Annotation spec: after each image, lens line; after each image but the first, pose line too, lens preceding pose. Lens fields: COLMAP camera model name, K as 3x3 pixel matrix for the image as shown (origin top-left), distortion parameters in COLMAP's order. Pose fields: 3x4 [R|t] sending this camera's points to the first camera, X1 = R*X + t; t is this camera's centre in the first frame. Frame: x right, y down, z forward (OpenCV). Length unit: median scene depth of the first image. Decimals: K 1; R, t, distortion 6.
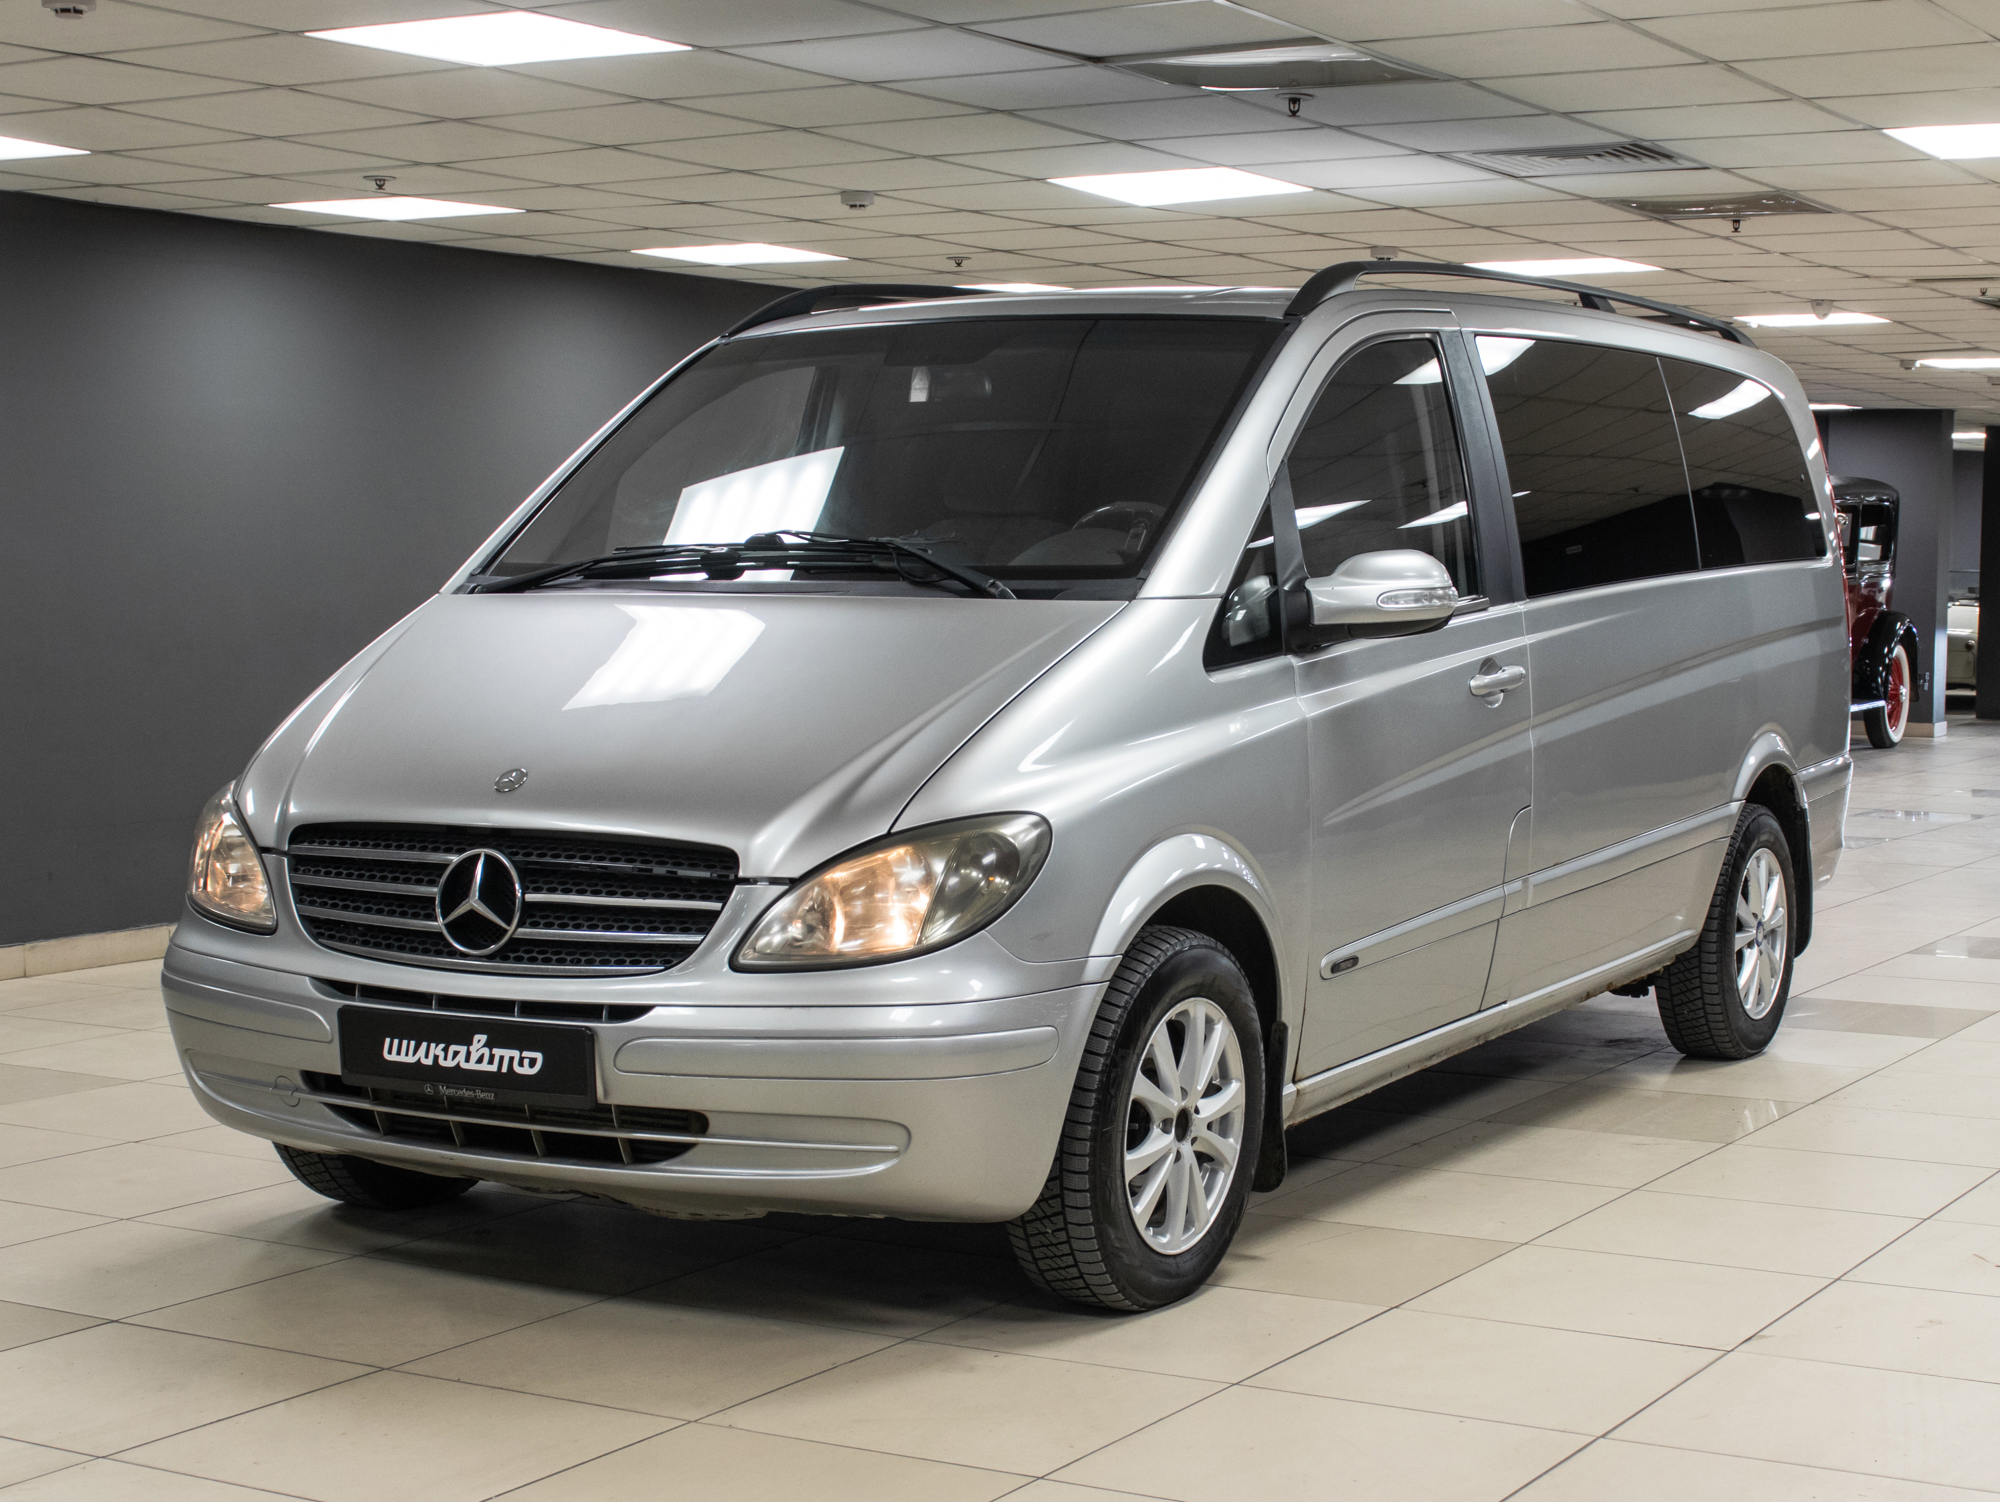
lens RADIAL K [[3213.0, 0, 1035.6], [0, 3213.0, 804.7], [0, 0, 1]] dist [0.012827, 0.000000]
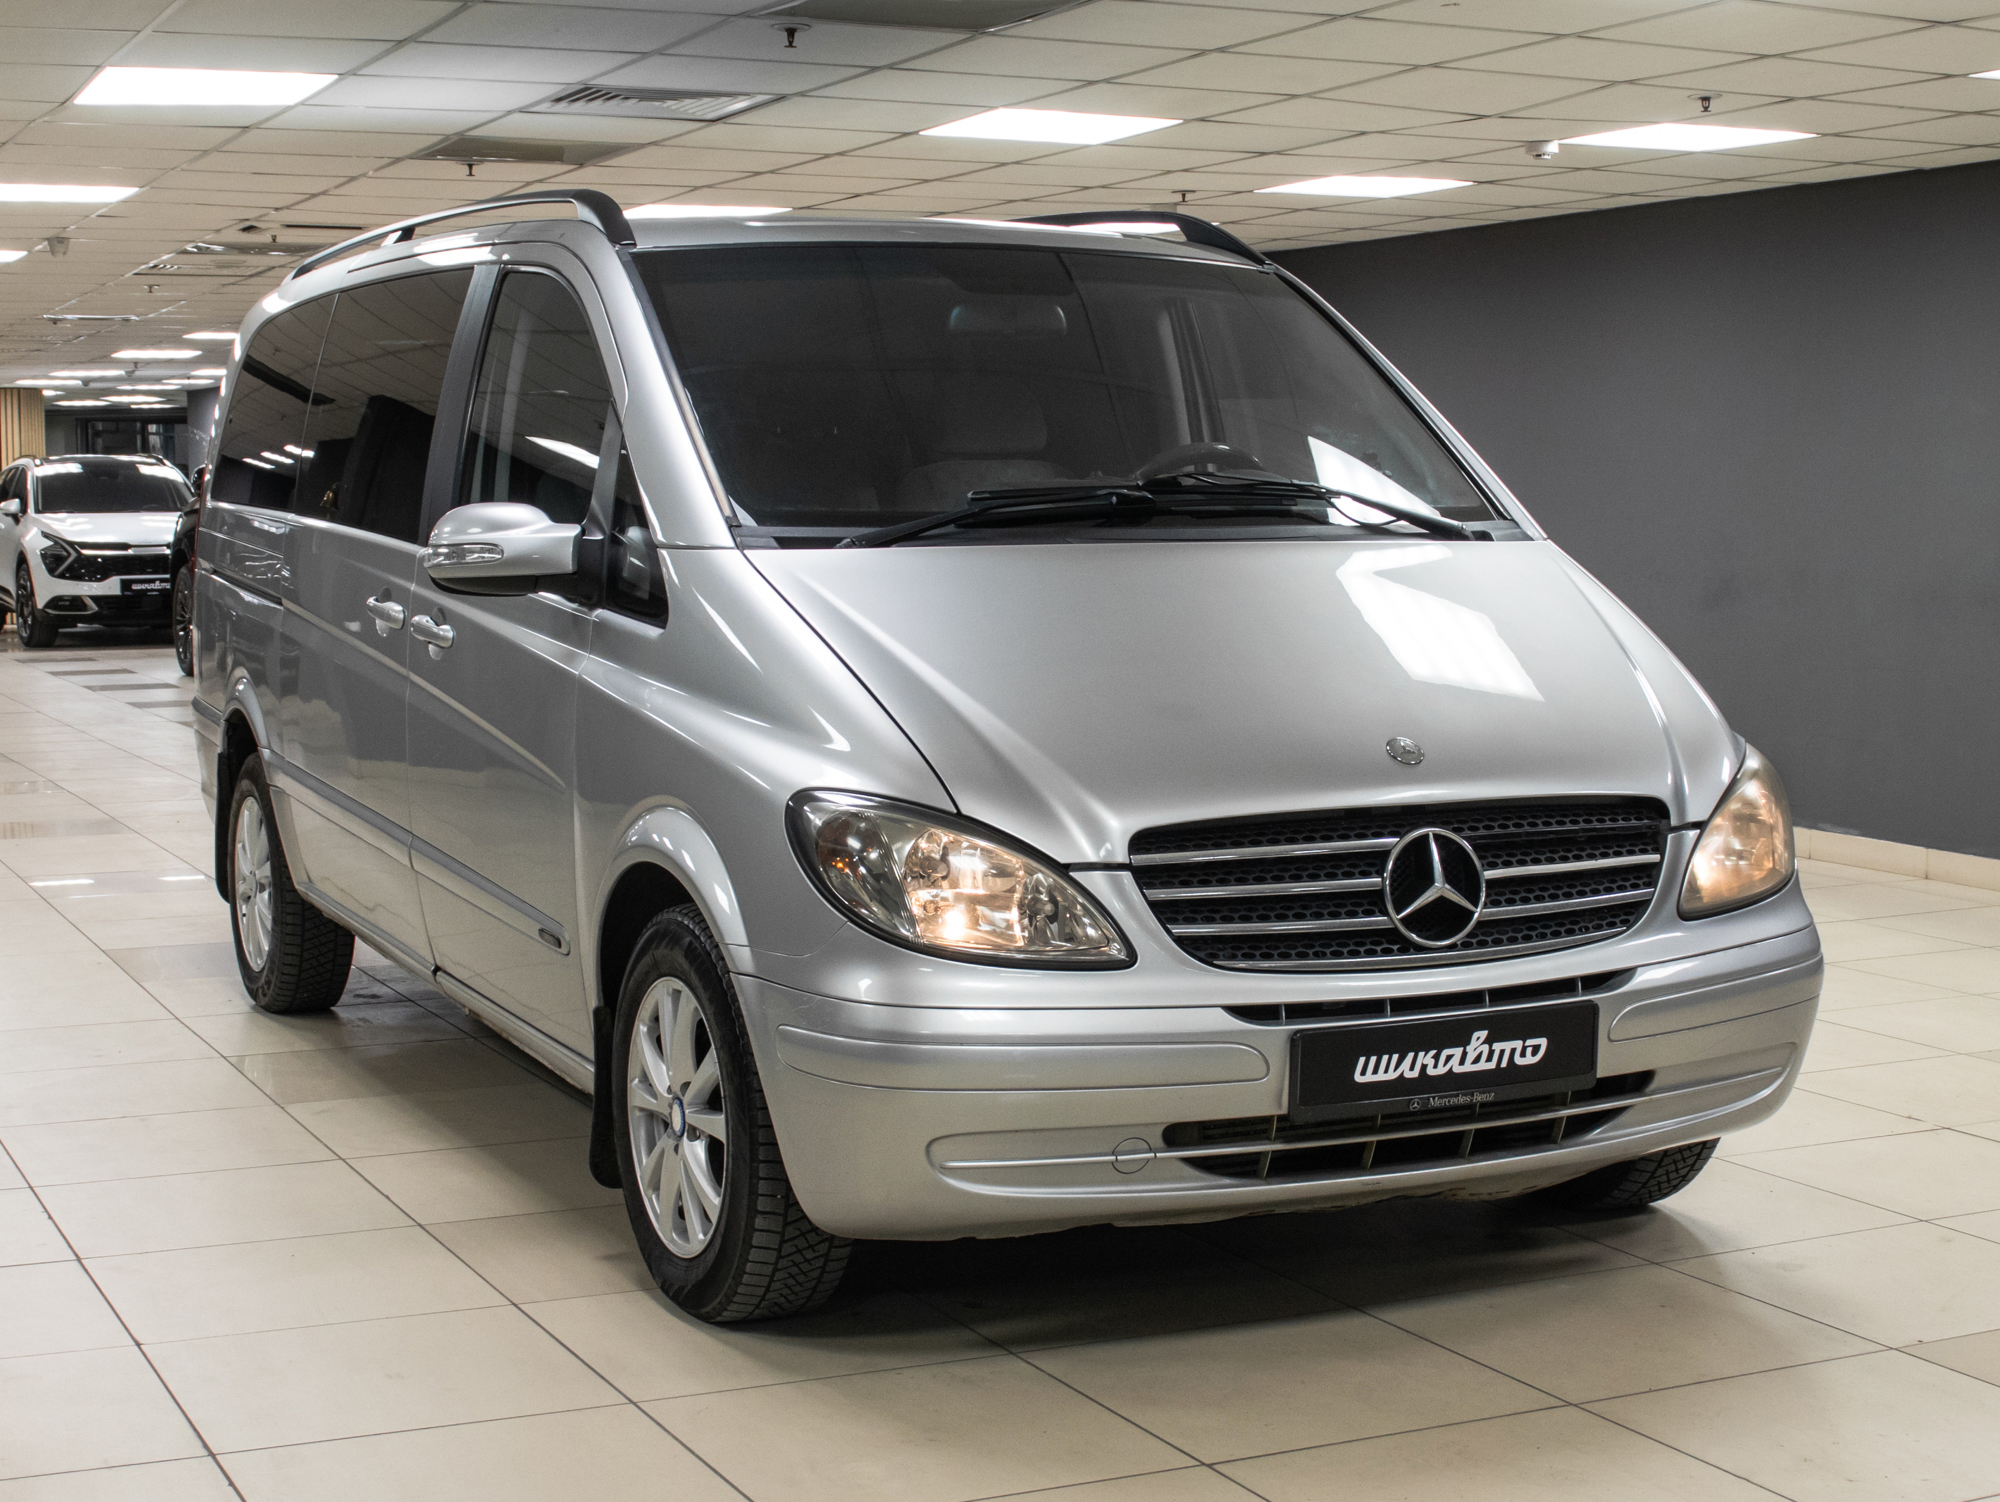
lens RADIAL K [[3267.9, 0, 995.1], [0, 3267.9, 758.1], [0, 0, 1]] dist [-0.210128, 0.000000]
pose [[0.557545, -0.072683, 0.826958, -0.991630], [0.073540, 0.996568, 0.038008, -0.049167], [-0.826883, 0.039623, 0.560977, 0.595471]]
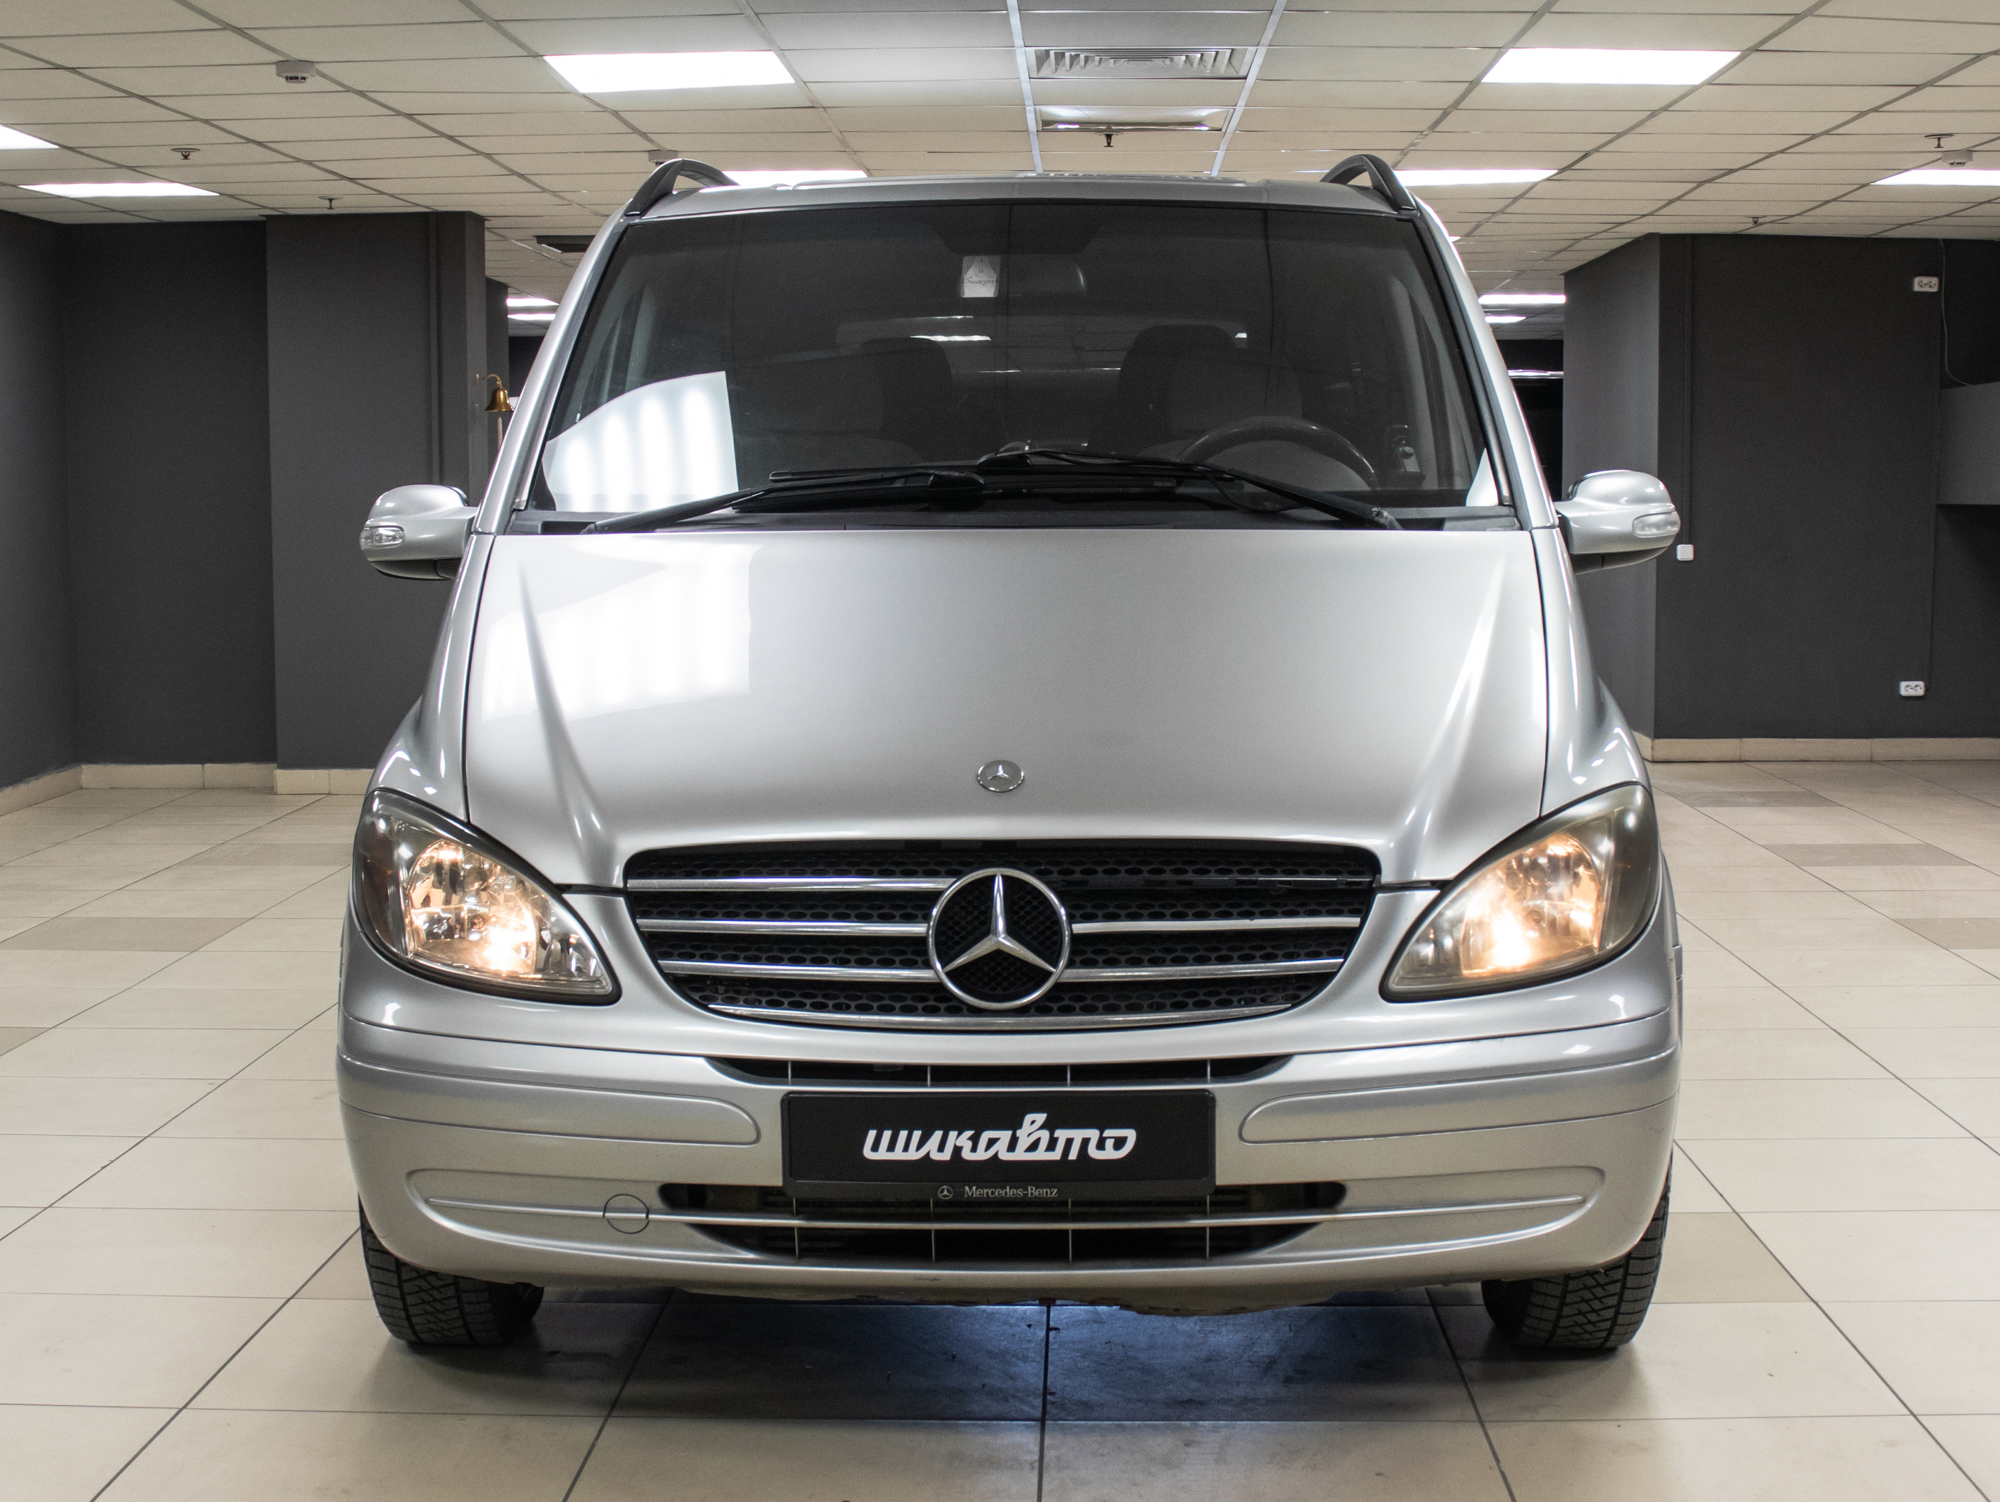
lens RADIAL K [[3267.9, 0, 991.2], [0, 3267.9, 738.2], [0, 0, 1]] dist [-0.210128, 0.000000]
pose [[0.883332, -0.044672, 0.466615, -0.533333], [0.046069, 0.998903, 0.008421, -0.023550], [-0.466479, 0.014058, 0.884420, 0.323516]]
